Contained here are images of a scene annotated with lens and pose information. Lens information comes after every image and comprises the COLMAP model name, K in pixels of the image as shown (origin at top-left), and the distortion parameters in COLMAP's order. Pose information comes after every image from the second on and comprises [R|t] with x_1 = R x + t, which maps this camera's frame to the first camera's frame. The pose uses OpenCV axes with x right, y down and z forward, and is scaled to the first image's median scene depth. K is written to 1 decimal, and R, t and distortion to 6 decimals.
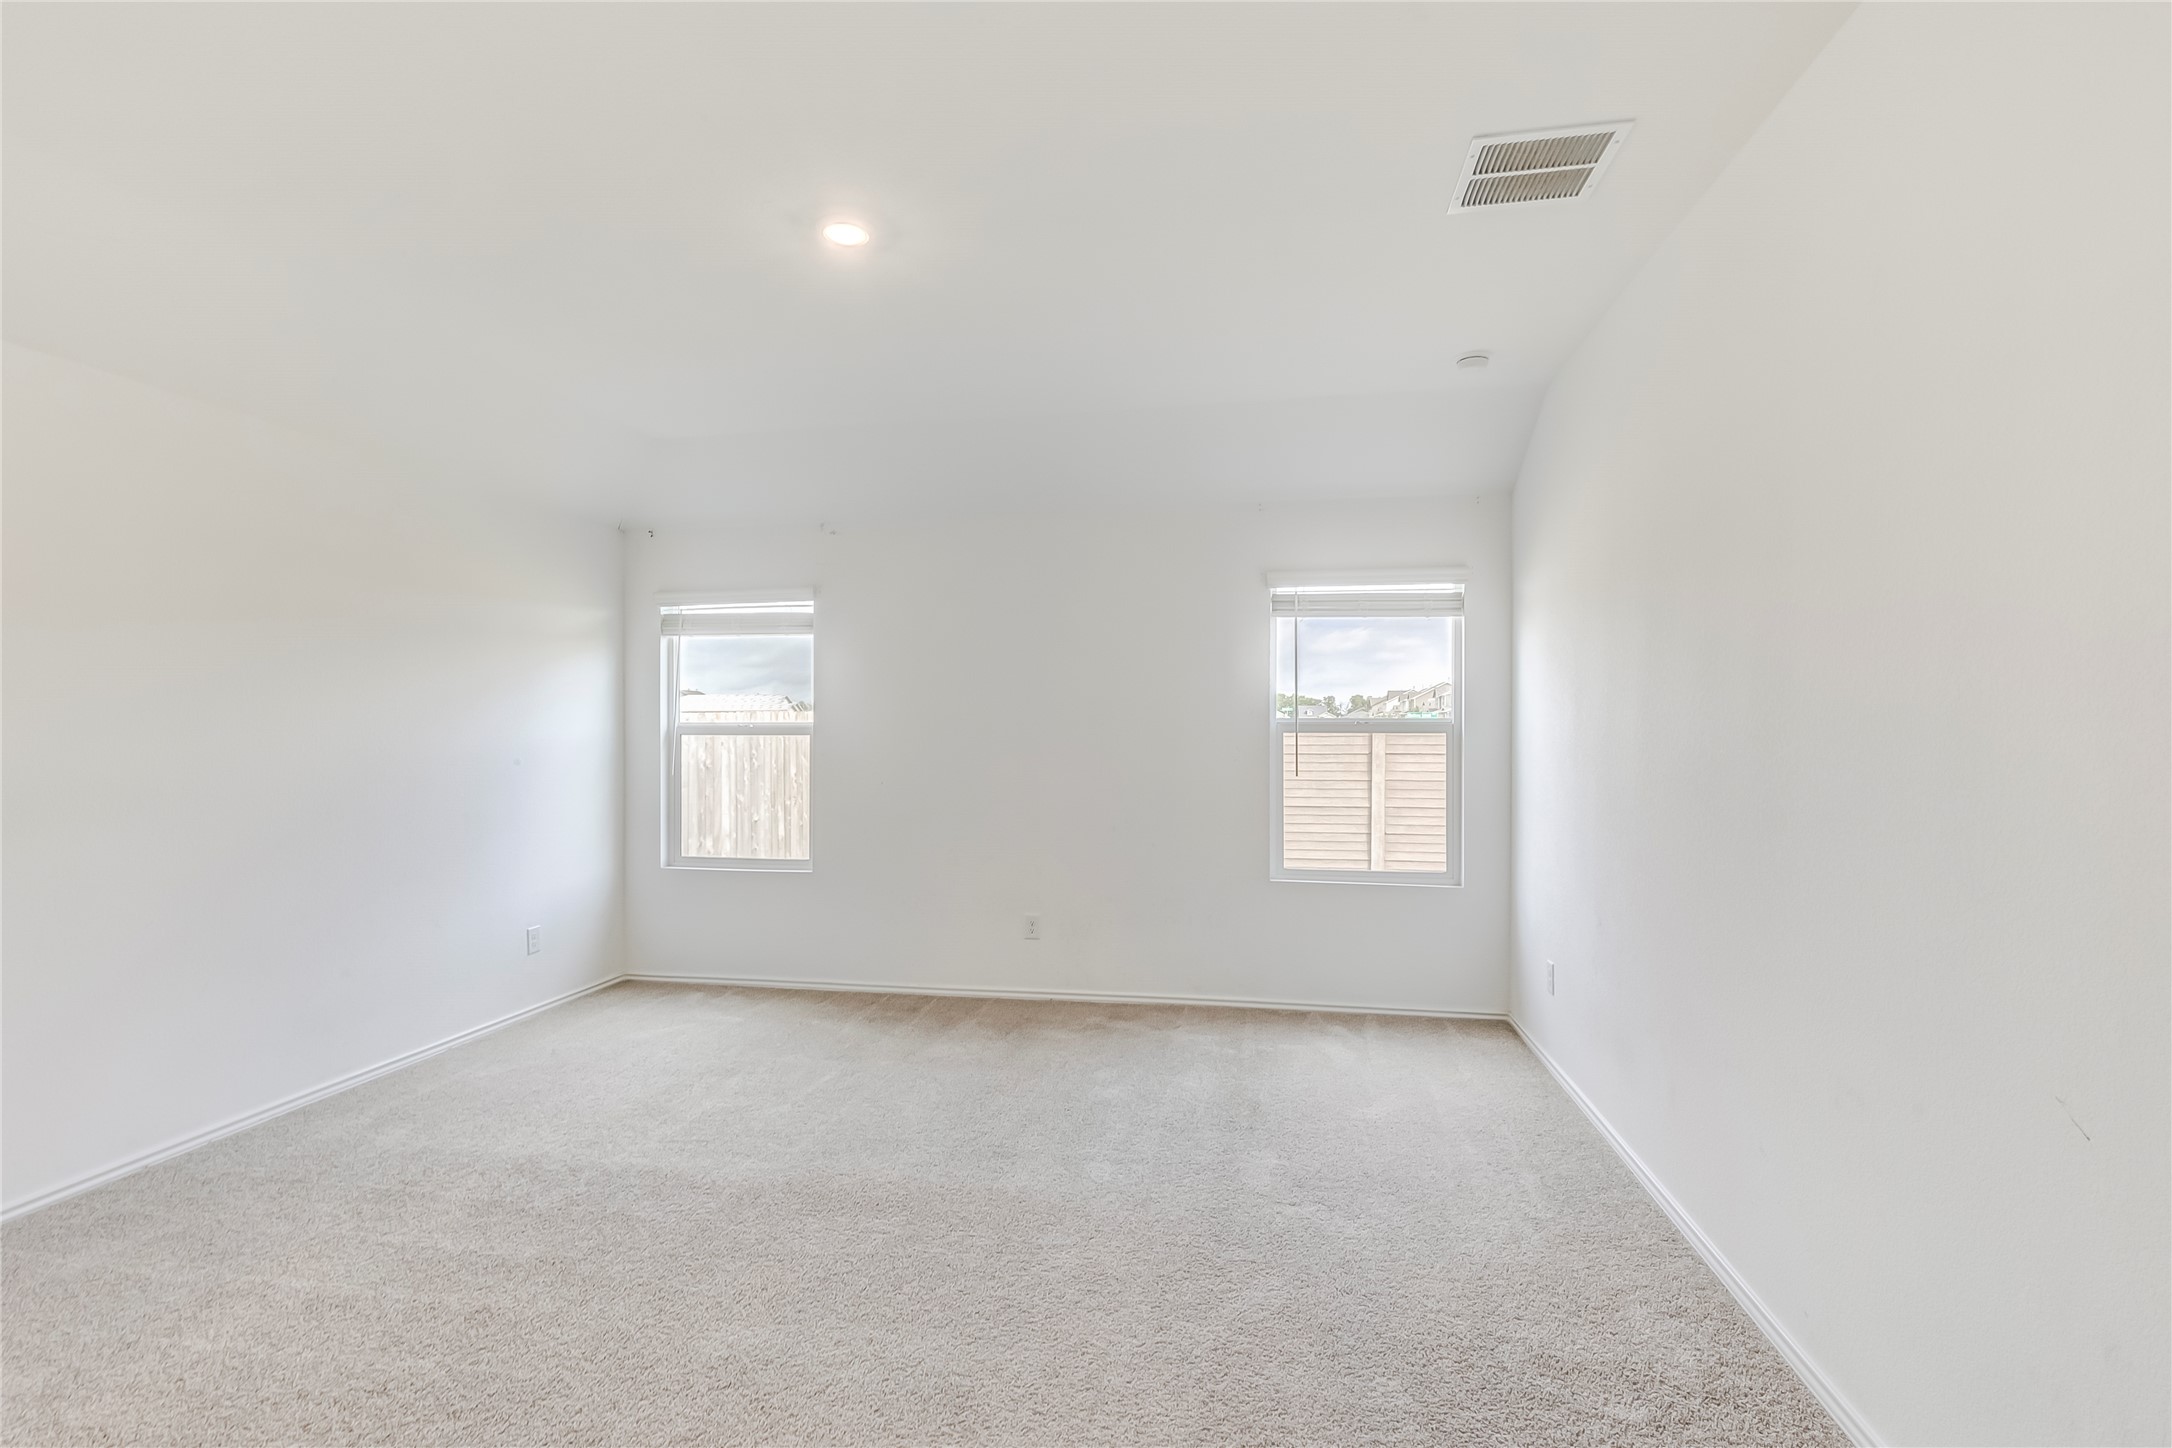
lens RADIAL K [[982.8, 0, 1089.7], [0, 982.8, 733.0], [0, 0, 1]] dist [0.004316, 0.000262]
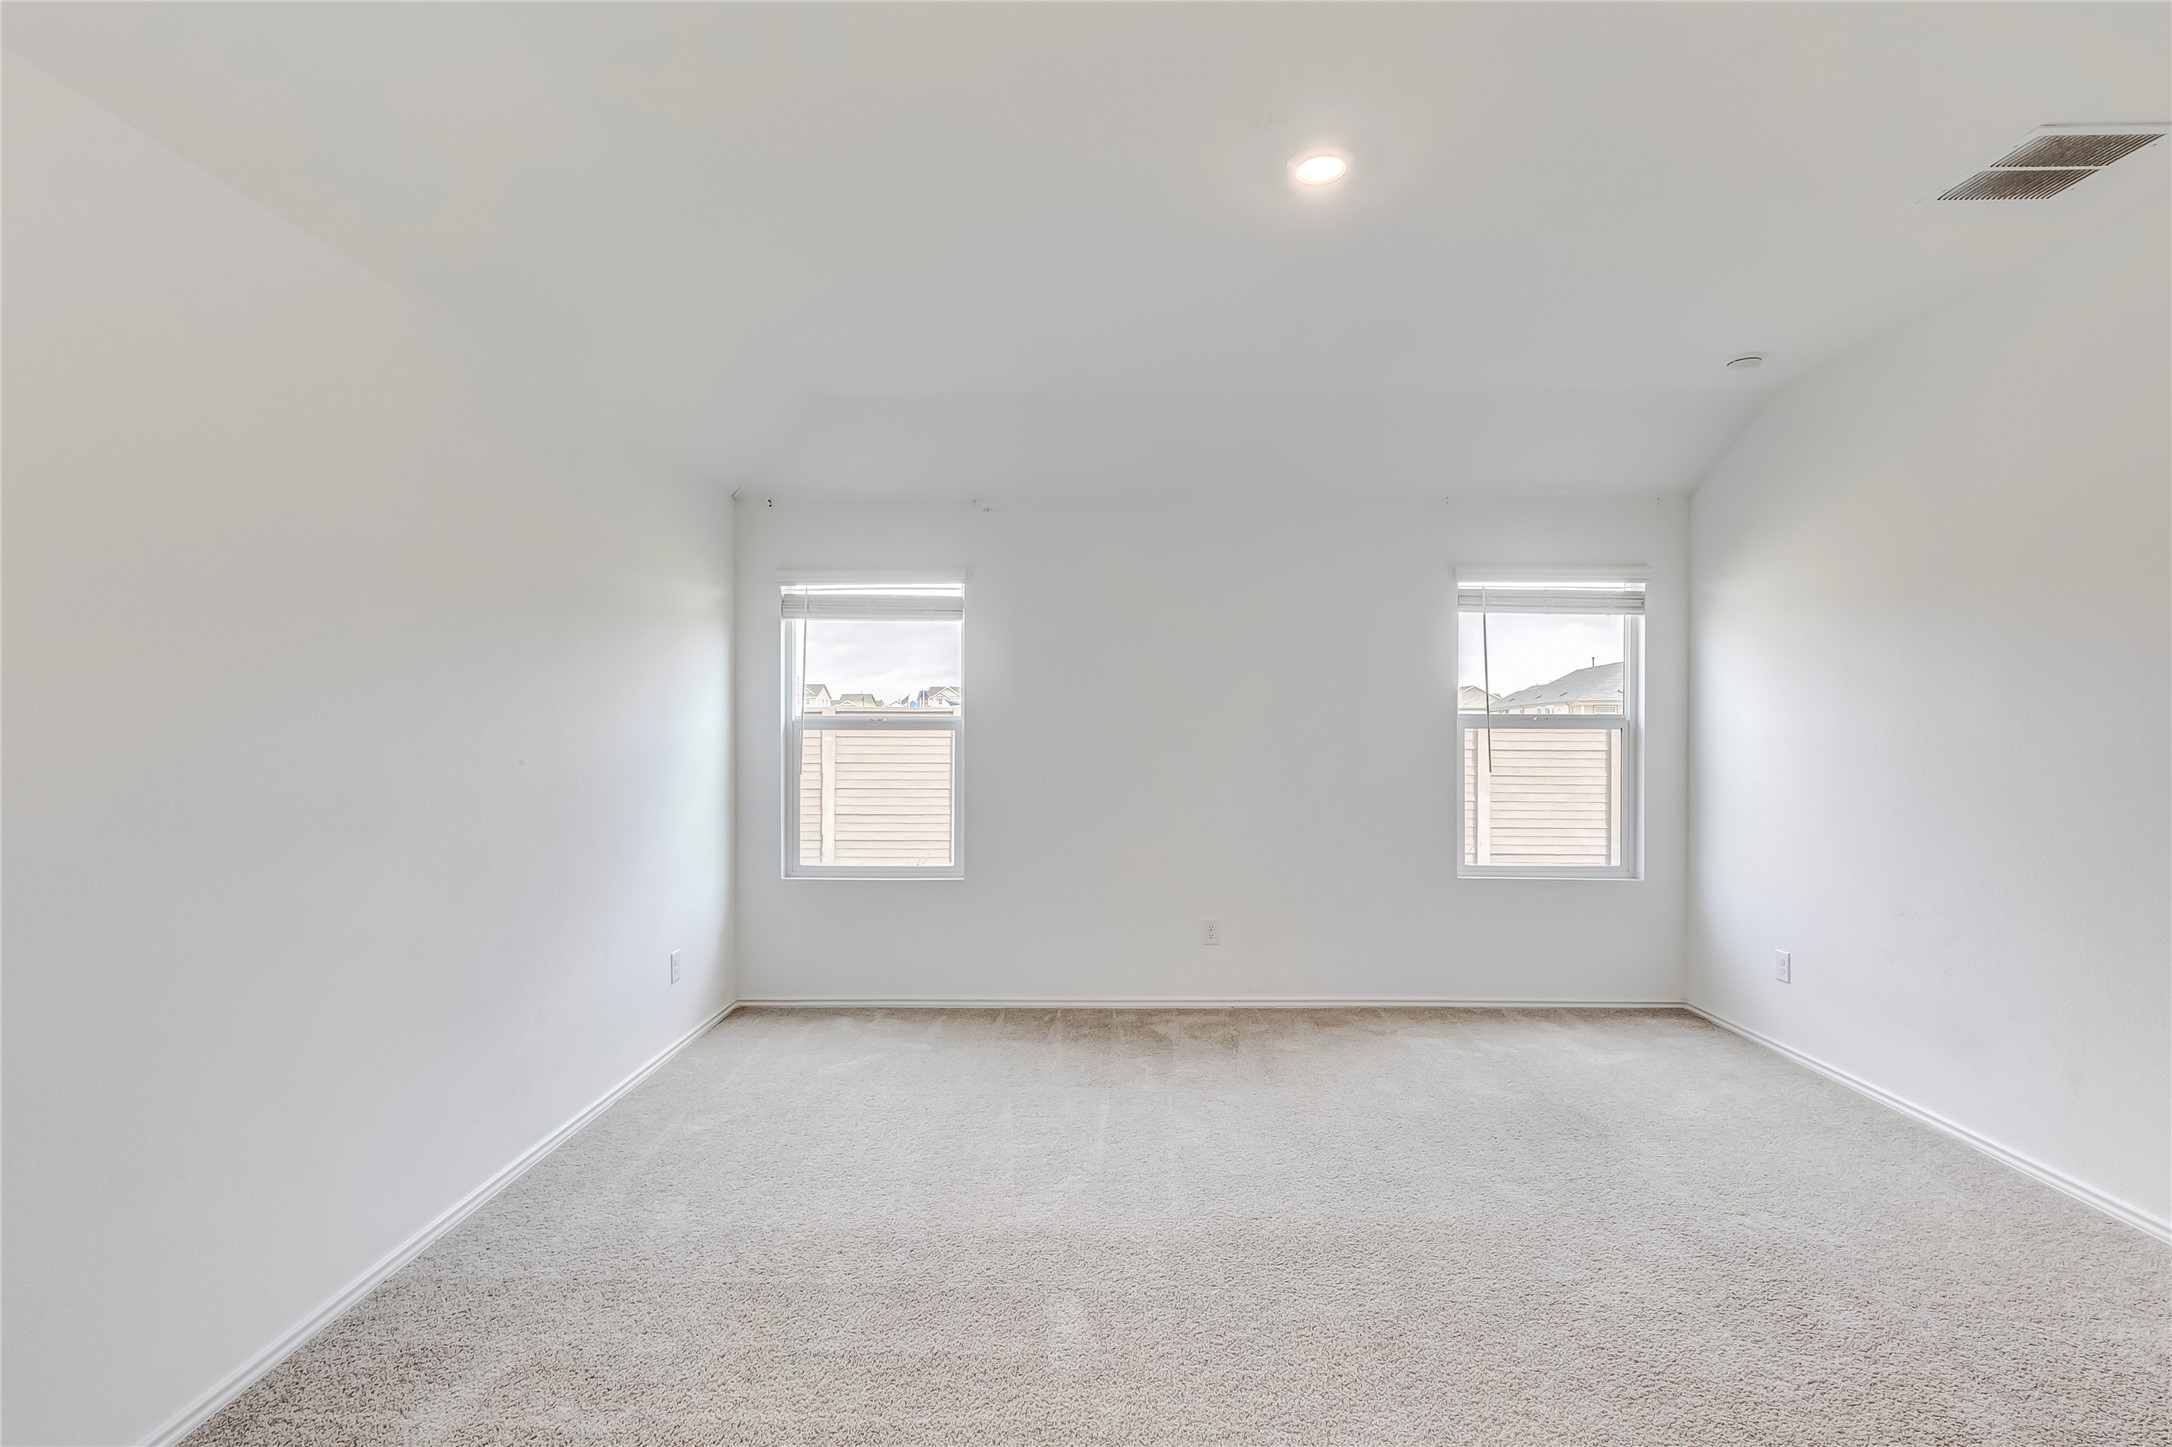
lens RADIAL K [[977.3, 0, 1088.0], [0, 977.3, 730.8], [0, 0, 1]] dist [0.005332, 0.000656]
pose [[0.986024, 0.000995, 0.166600, -0.349069], [-0.001452, 0.999996, 0.002622, 0.000168], [-0.166597, -0.002827, 0.986021, 0.090936]]
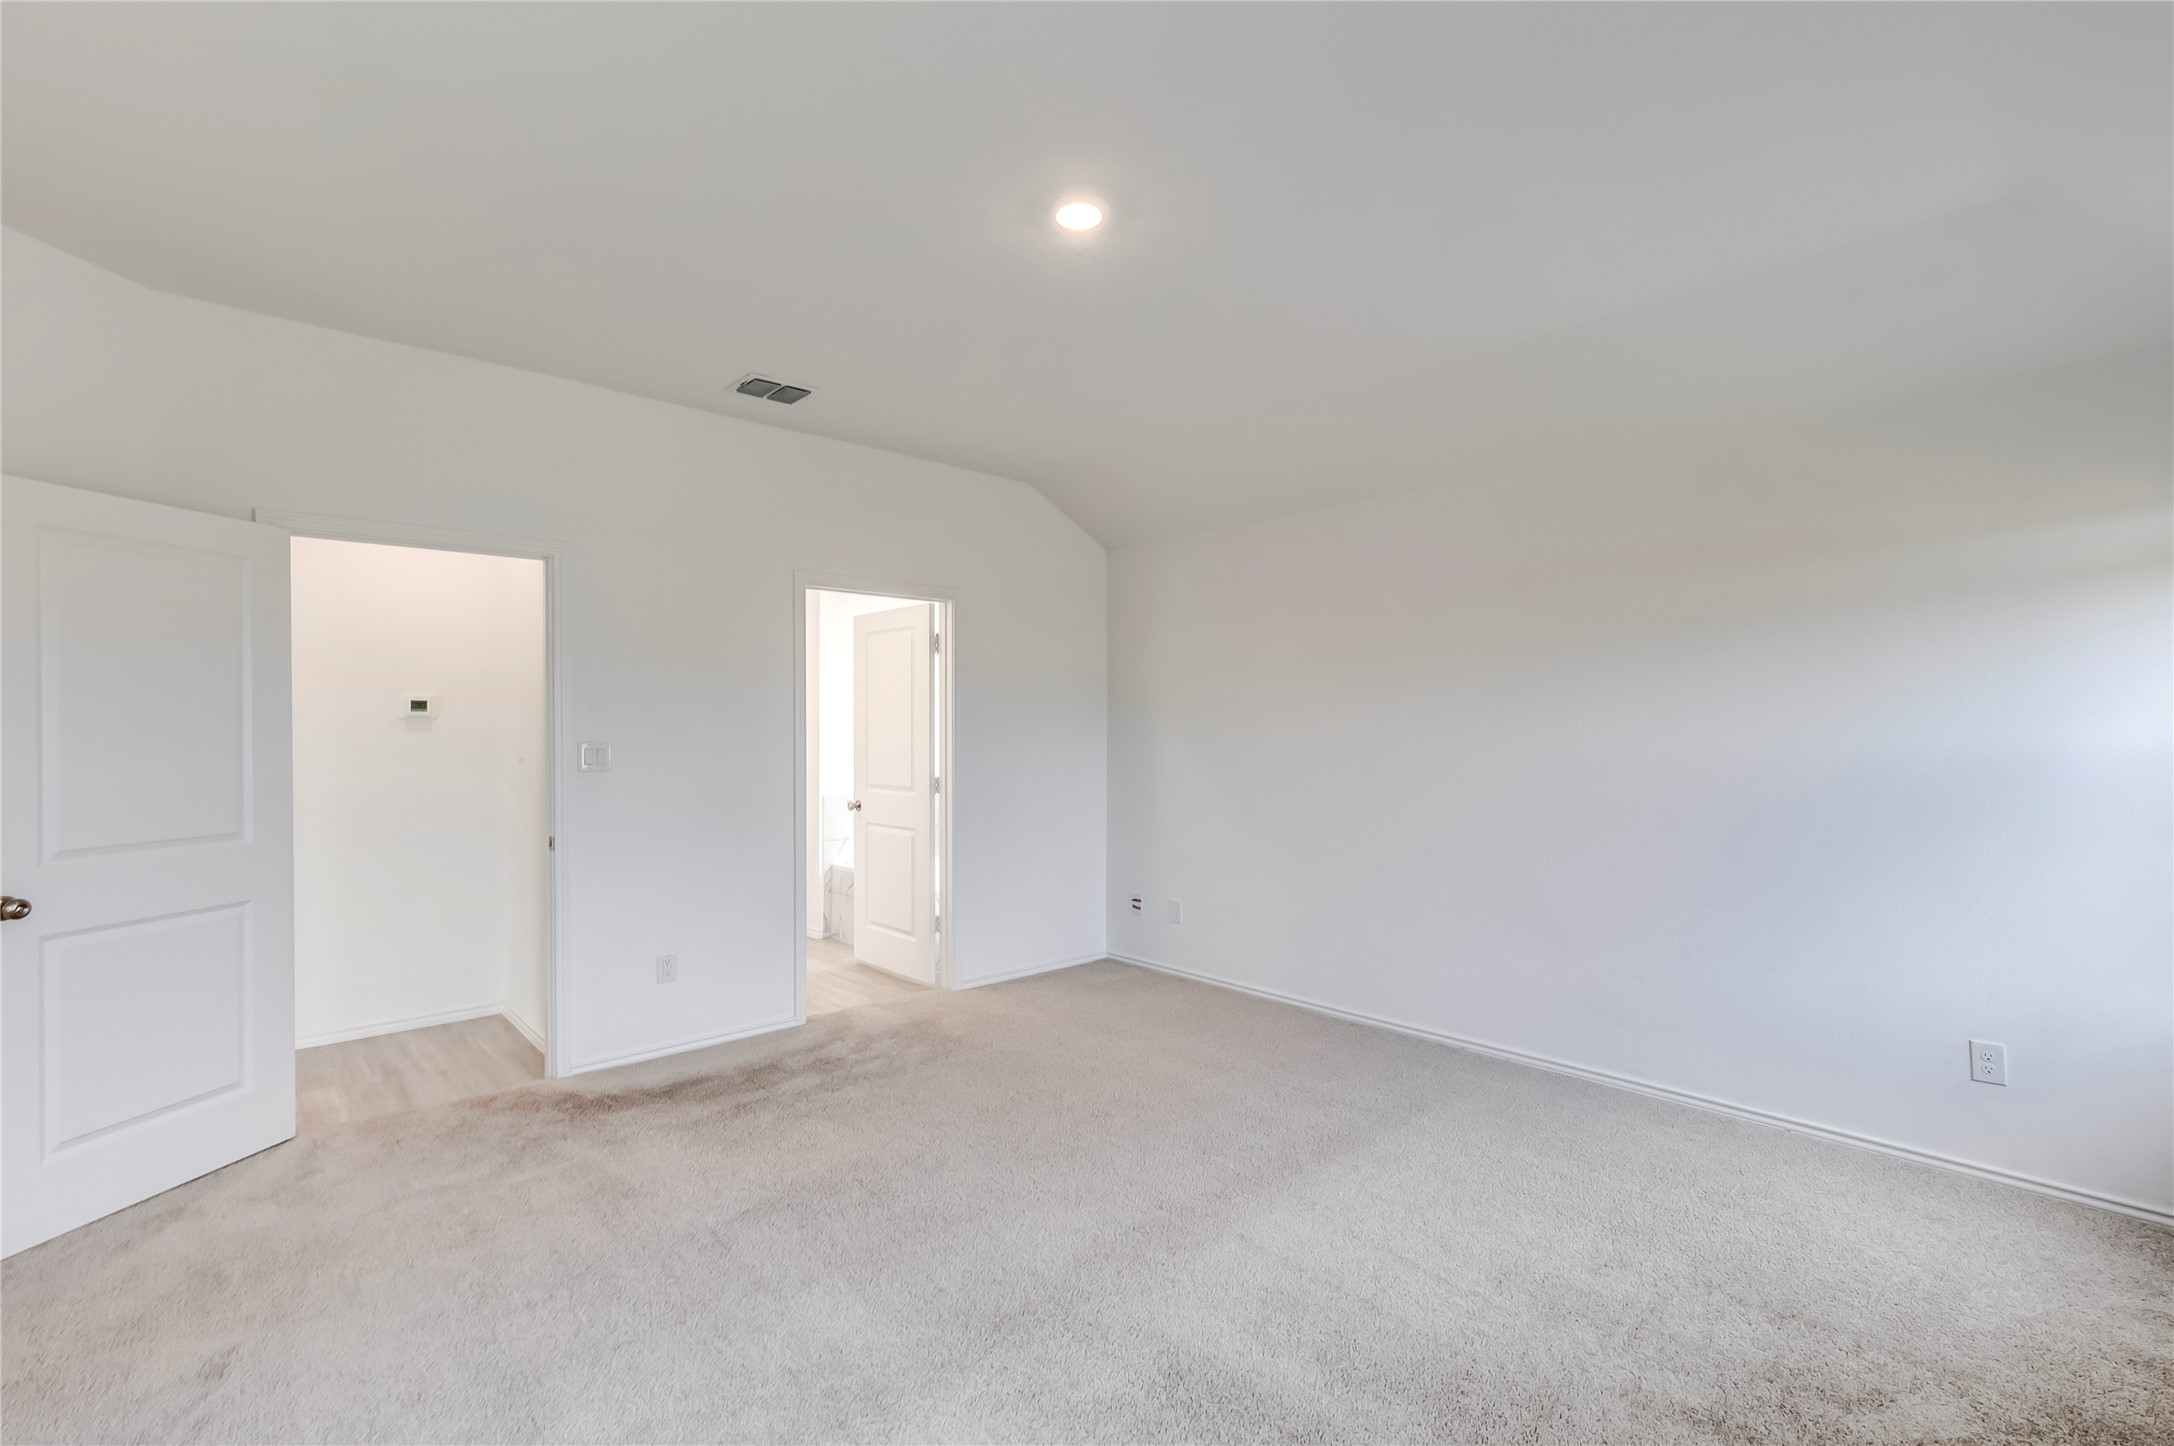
lens RADIAL K [[978.2, 0, 1089.0], [0, 978.2, 730.3], [0, 0, 1]] dist [0.005332, 0.000656]
pose [[-0.604101, 0.003784, -0.796899, 0.294749], [-0.003171, 0.999969, 0.007152, -0.008868], [0.796902, 0.006848, -0.604070, 0.917391]]
